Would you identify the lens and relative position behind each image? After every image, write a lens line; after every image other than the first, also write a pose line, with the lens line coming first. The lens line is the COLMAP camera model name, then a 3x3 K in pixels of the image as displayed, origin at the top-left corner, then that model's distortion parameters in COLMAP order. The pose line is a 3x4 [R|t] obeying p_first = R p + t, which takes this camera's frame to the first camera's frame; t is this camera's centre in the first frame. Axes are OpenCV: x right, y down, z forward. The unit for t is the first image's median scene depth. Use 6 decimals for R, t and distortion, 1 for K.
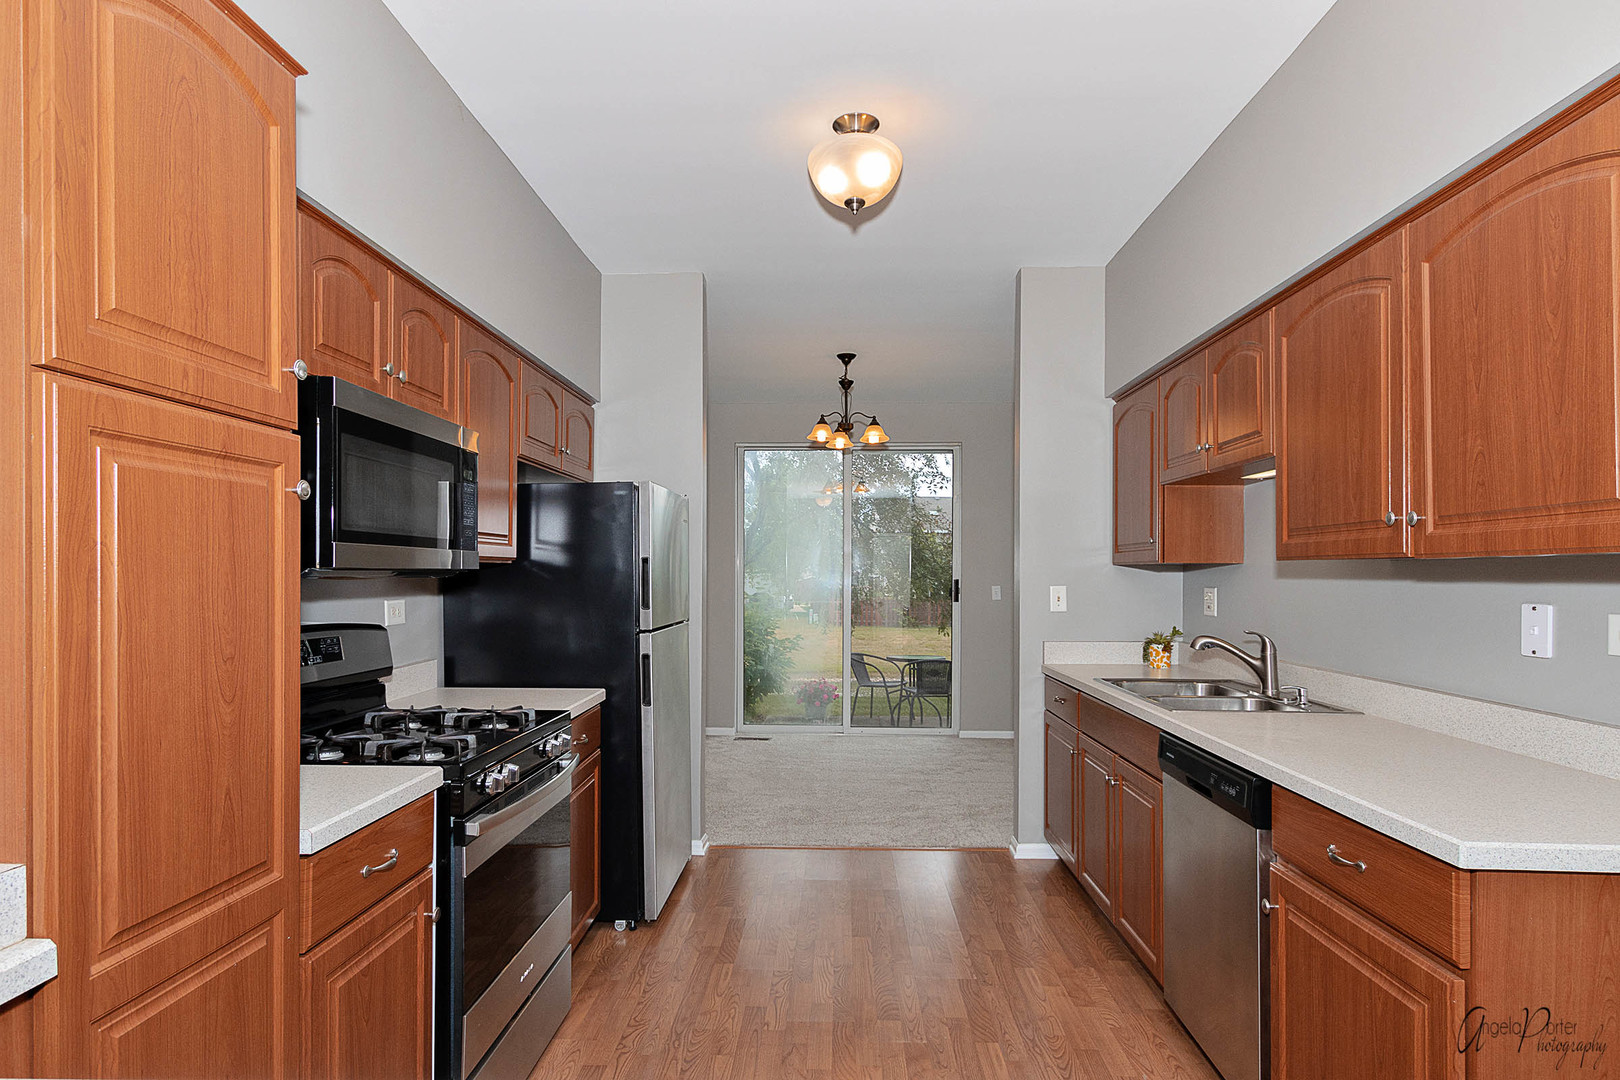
lens RADIAL K [[878.4, 0, 800.2], [0, 878.4, 578.0], [0, 0, 1]] dist [-0.000958, -0.000136]
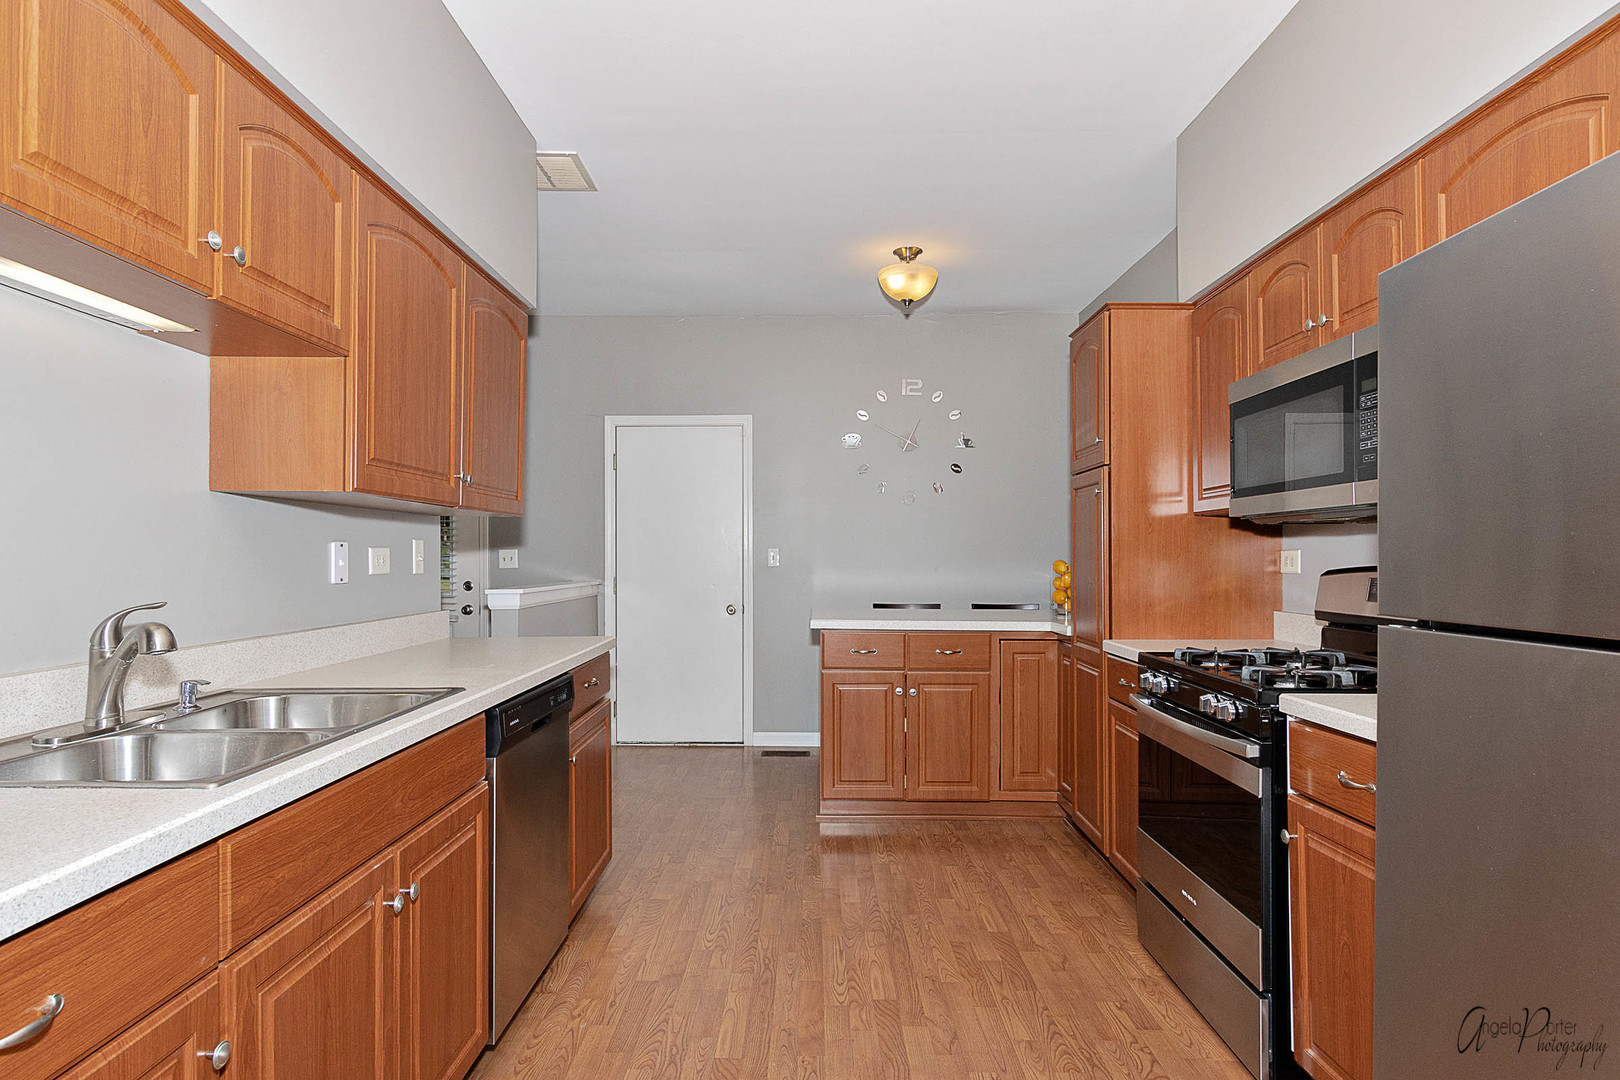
lens RADIAL K [[874.0, 0, 810.0], [0, 874.0, 540.0], [0, 0, 1]] dist [0.003738, -0.000705]
pose [[-0.999055, -0.001995, -0.043413, 0.158790], [-0.001219, 0.999839, -0.017898, 0.037240], [0.043442, -0.017828, -0.998897, 1.736507]]
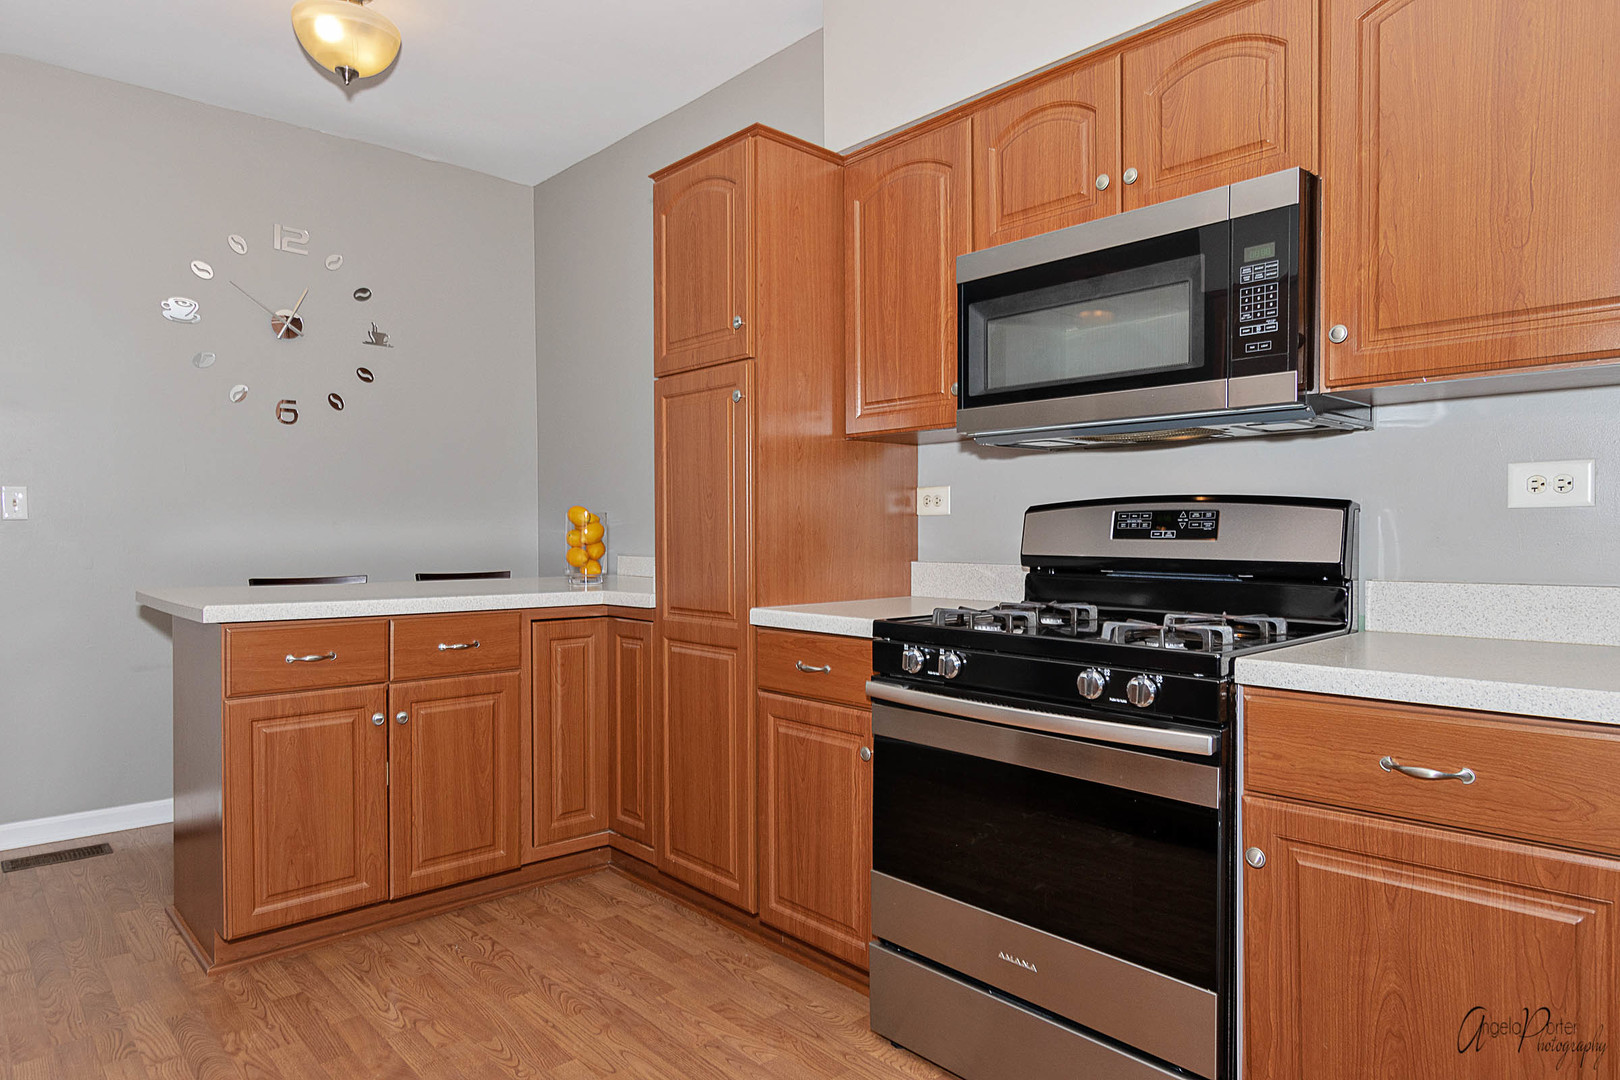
lens RADIAL K [[947.7, 0, 808.2], [0, 947.7, 545.2], [0, 0, 1]] dist [-0.004440, -0.000365]
pose [[-0.700231, 0.010457, -0.713839, 0.316328], [-0.001983, 0.999860, 0.016591, 0.077203], [0.713913, 0.013033, -0.700113, 1.216317]]
